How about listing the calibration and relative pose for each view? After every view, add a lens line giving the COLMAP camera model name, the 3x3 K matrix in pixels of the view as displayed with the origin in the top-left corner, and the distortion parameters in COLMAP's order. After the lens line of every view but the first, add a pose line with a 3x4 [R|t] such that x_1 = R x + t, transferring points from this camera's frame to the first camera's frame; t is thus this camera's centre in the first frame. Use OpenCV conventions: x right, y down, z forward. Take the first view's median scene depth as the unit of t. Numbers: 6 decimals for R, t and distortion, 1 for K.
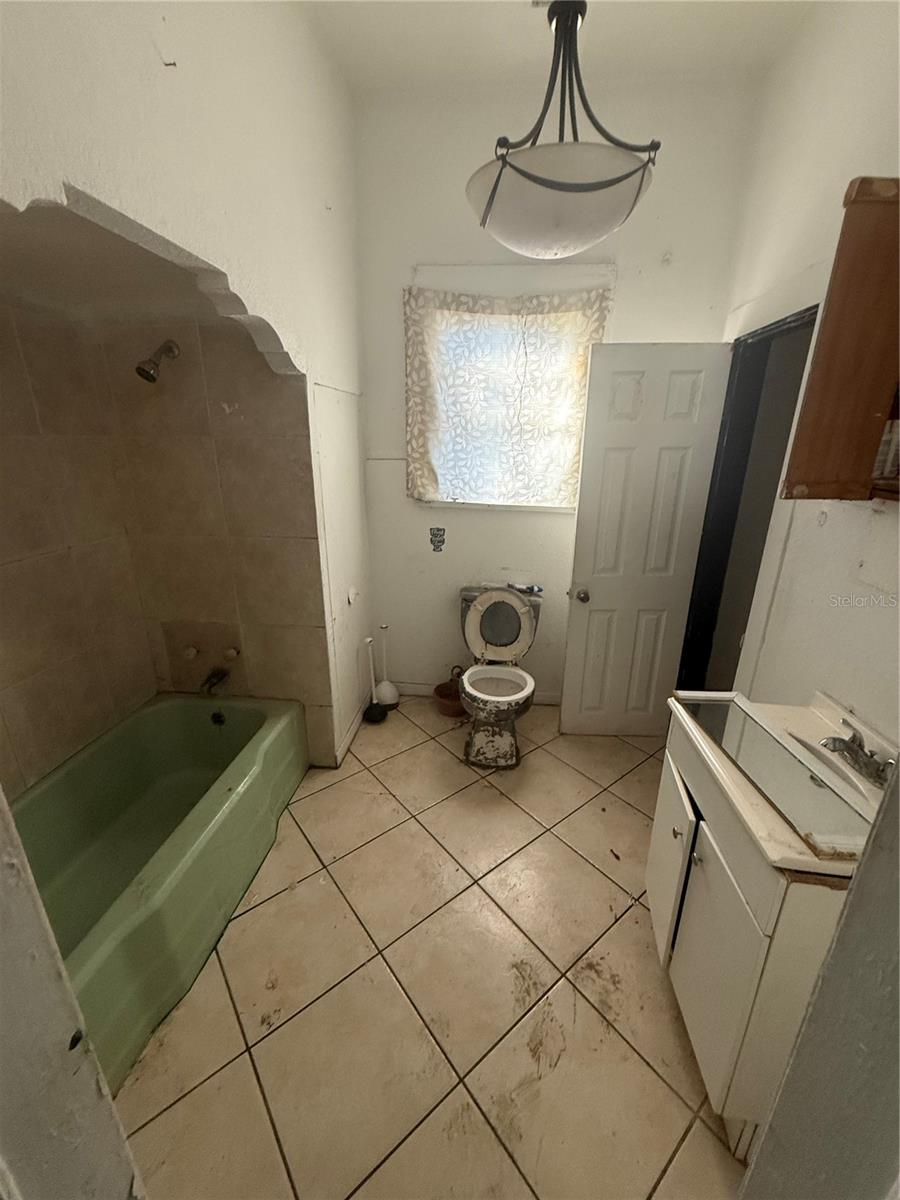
lens RADIAL K [[475.8, 0, 450.4], [0, 475.8, 595.7], [0, 0, 1]] dist [-0.000364, -0.000127]
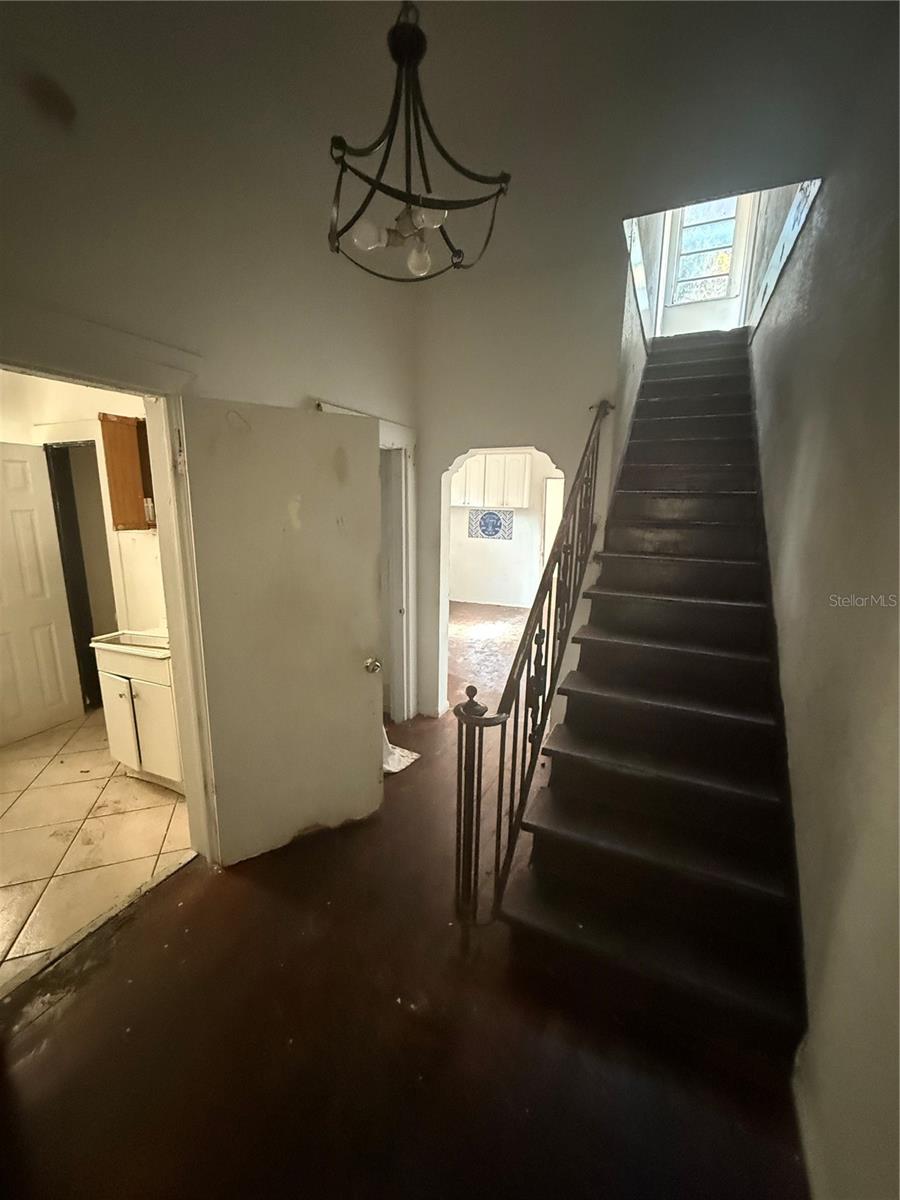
lens RADIAL K [[475.8, 0, 450.4], [0, 475.8, 595.7], [0, 0, 1]] dist [-0.000364, -0.000127]
pose [[0.314064, -0.183399, 0.931519, -0.604060], [0.293569, 0.951840, 0.088422, 0.222765], [-0.902874, 0.245695, 0.352779, -0.731384]]
